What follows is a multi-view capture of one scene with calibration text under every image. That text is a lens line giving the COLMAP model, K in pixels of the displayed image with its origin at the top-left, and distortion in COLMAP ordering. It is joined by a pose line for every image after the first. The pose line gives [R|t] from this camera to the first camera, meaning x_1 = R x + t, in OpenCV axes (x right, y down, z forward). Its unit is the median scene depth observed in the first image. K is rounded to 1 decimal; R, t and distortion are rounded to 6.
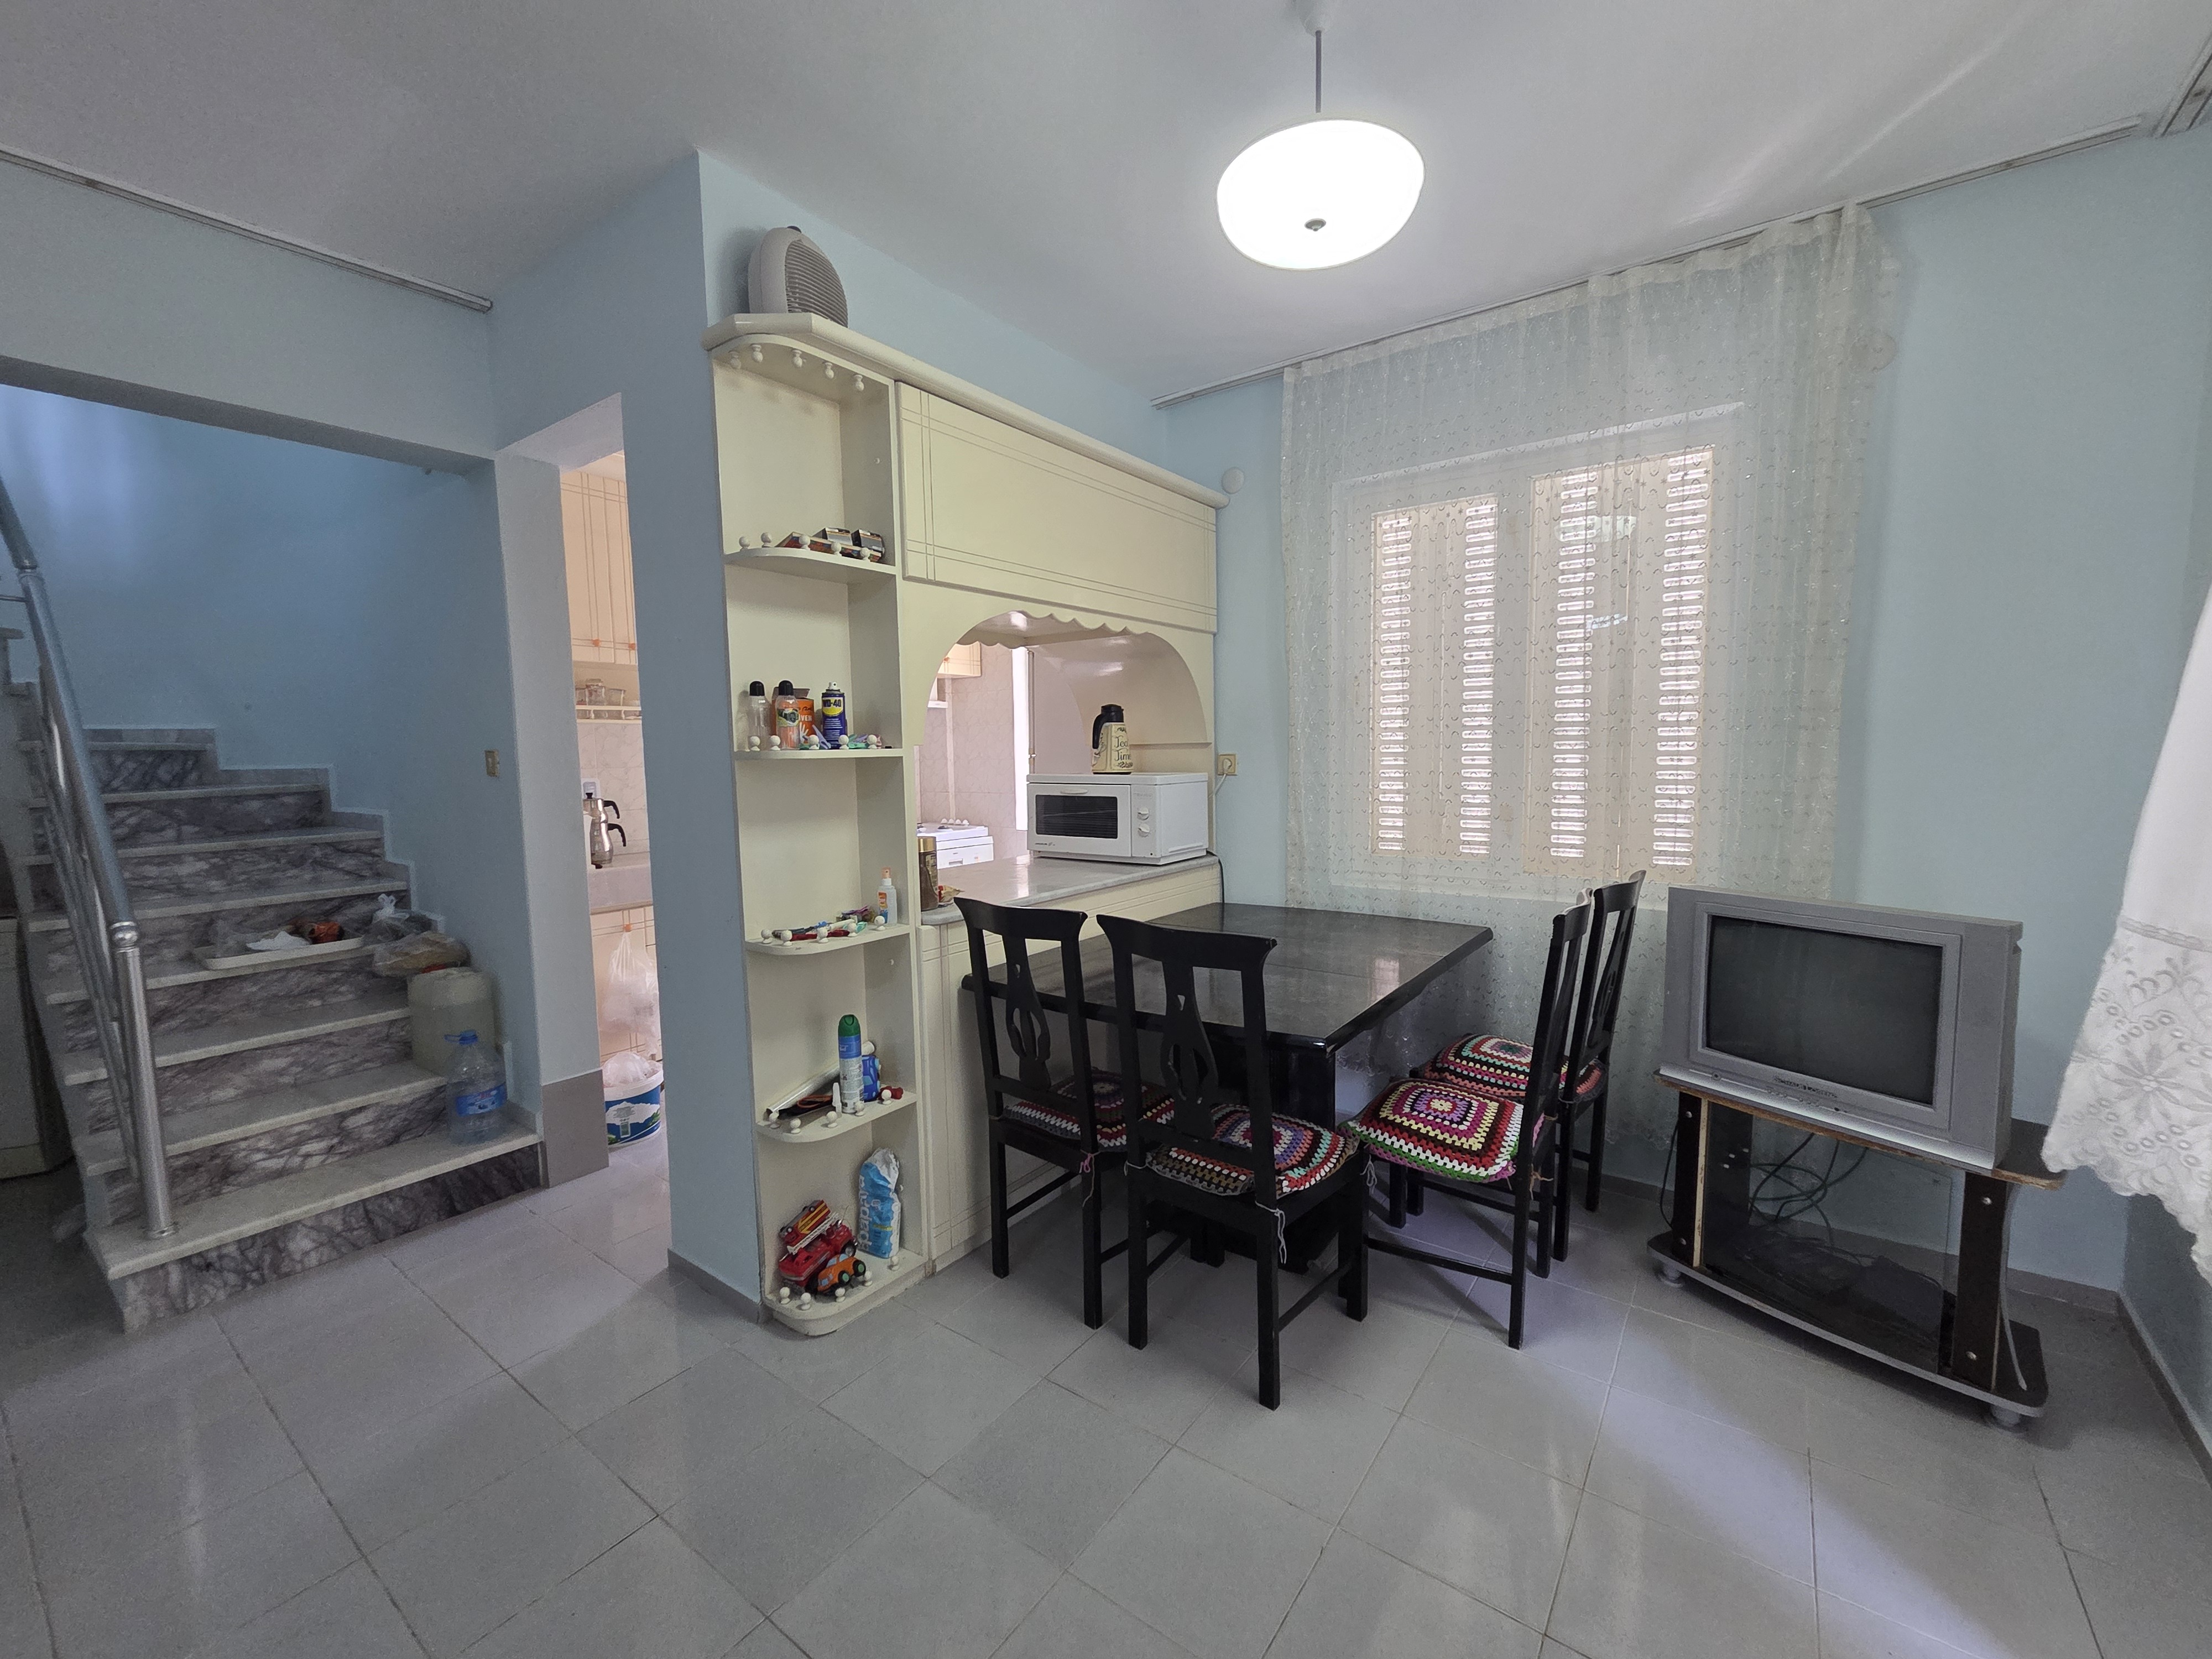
lens RADIAL K [[904.2, 0, 1109.2], [0, 904.2, 830.5], [0, 0, 1]] dist [-0.000335, 0.000603]
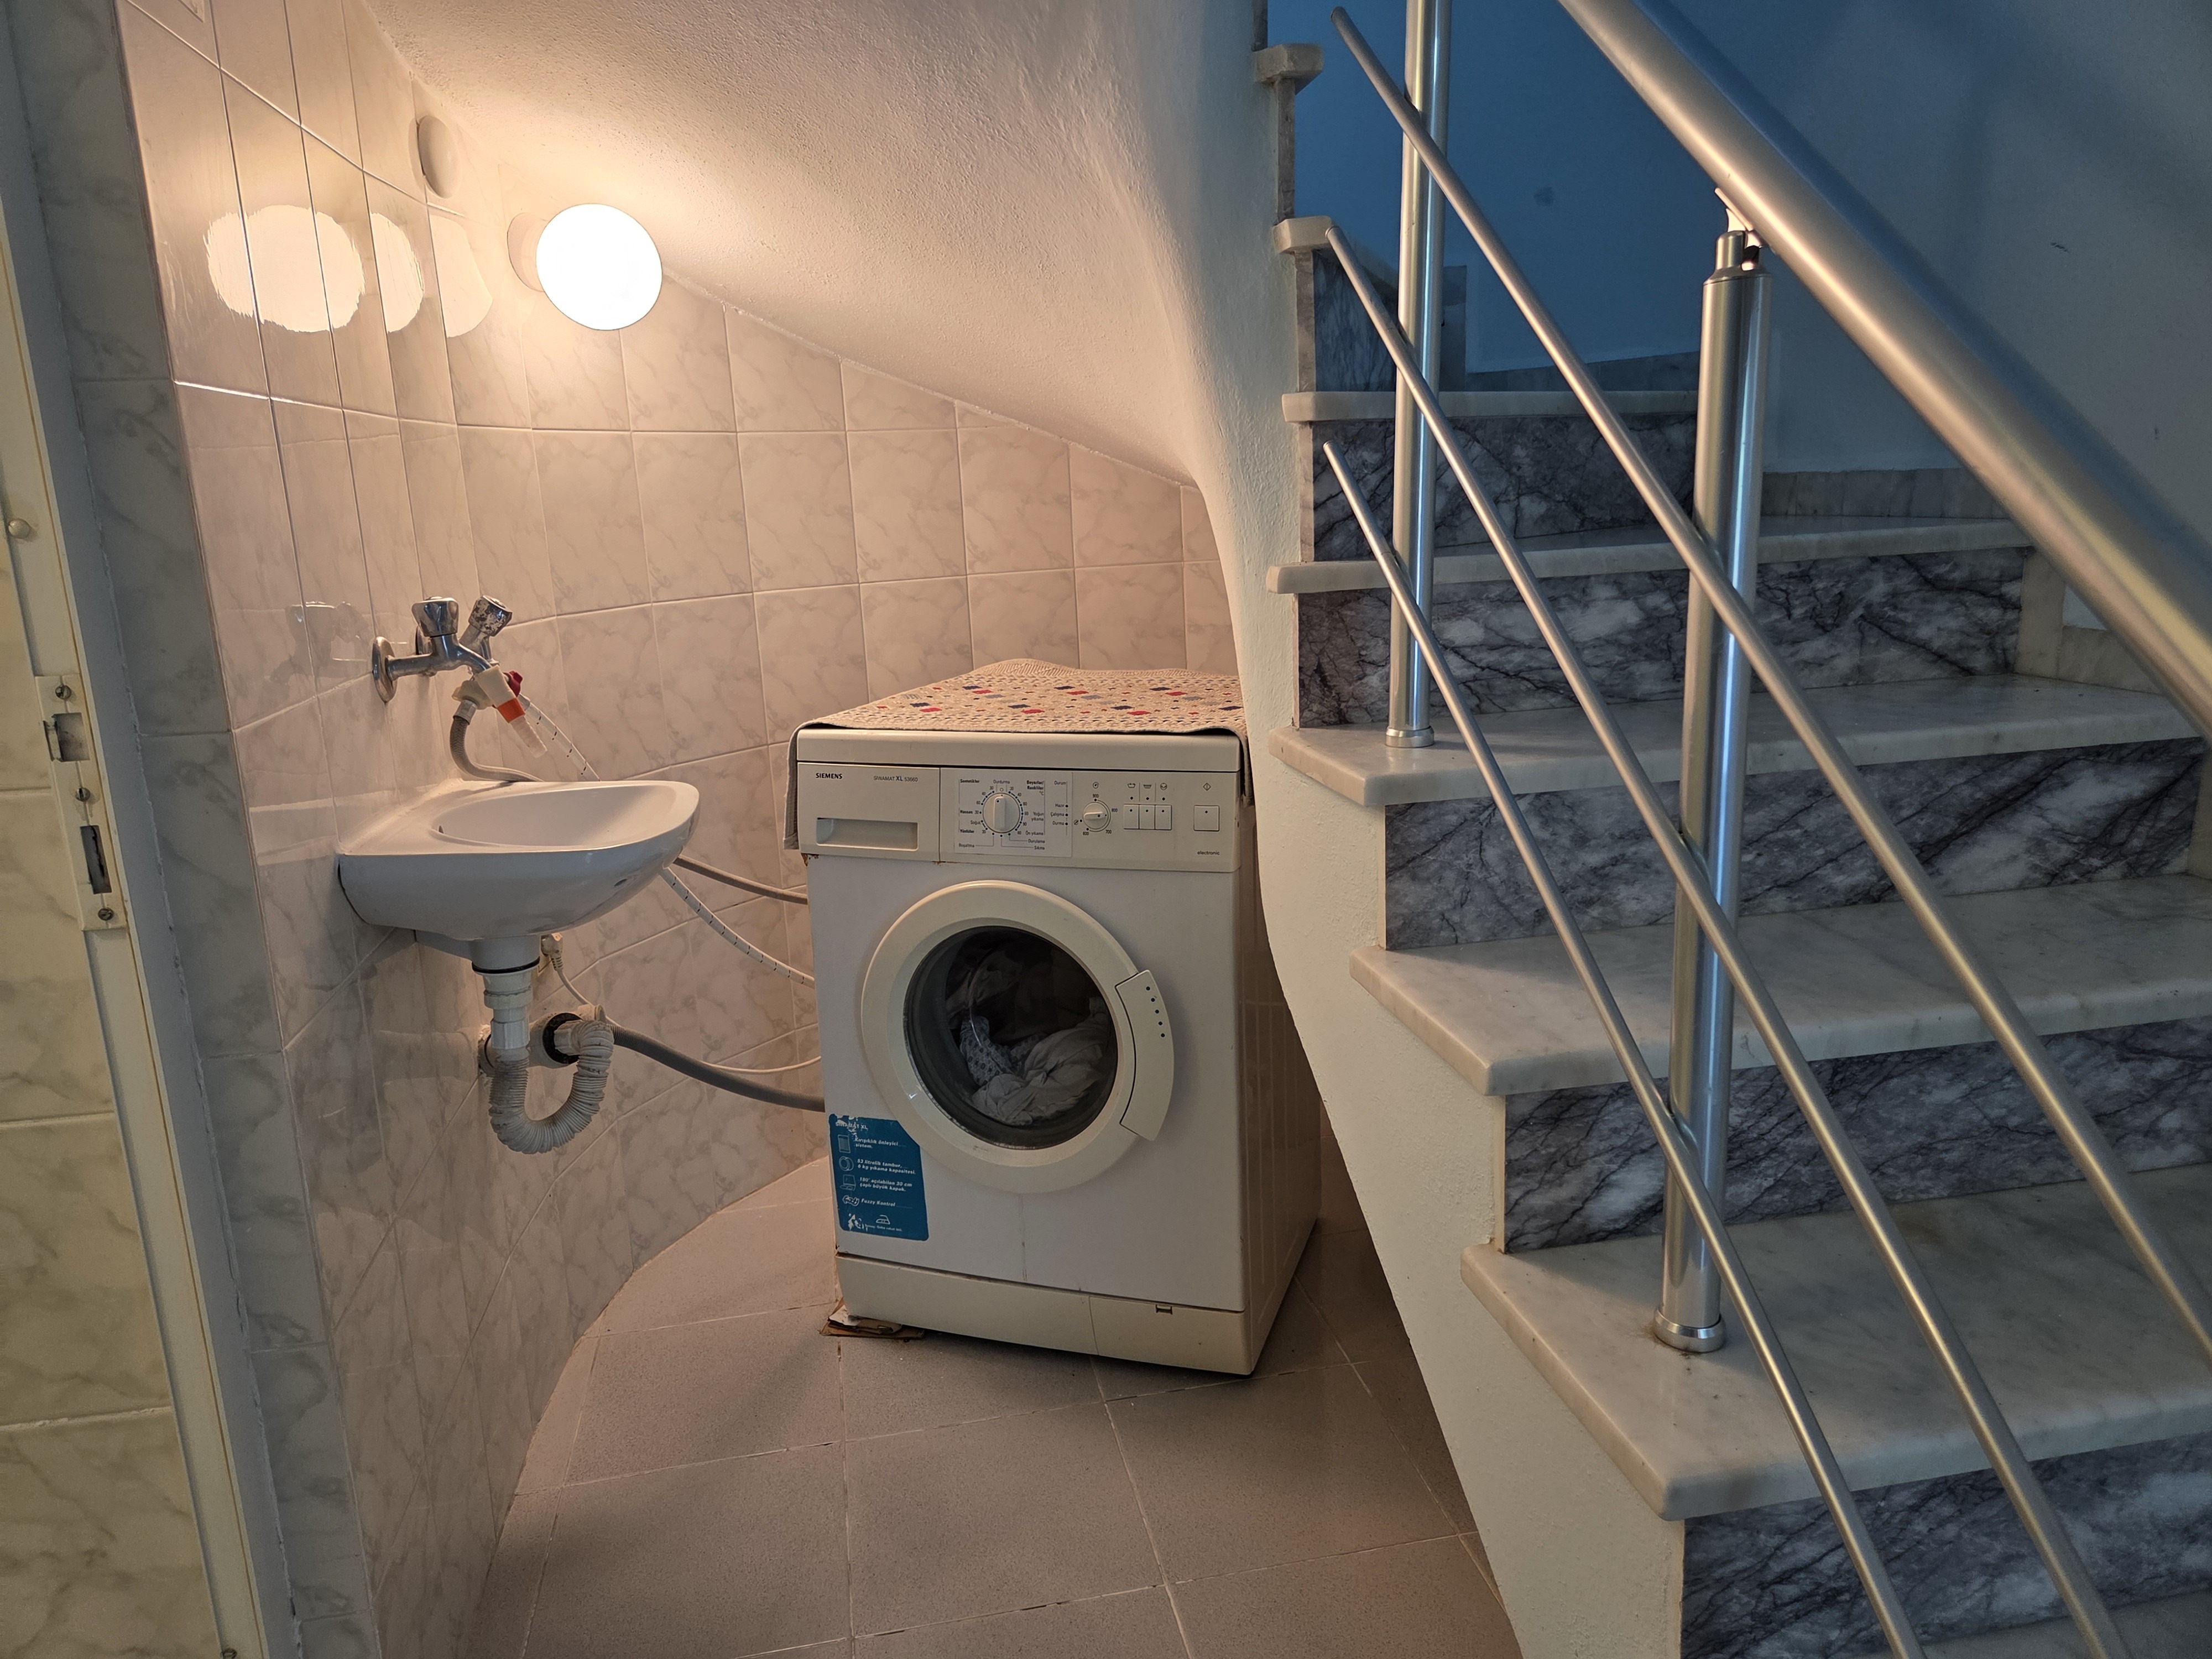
lens RADIAL K [[1478.7, 0, 1106.2], [0, 1478.7, 818.7], [0, 0, 1]] dist [0.069604, -0.056898]
pose [[0.735116, 0.135909, -0.664179, -0.736087], [-0.035306, 0.986045, 0.162694, 0.028955], [0.677021, -0.096149, 0.729656, 0.452982]]
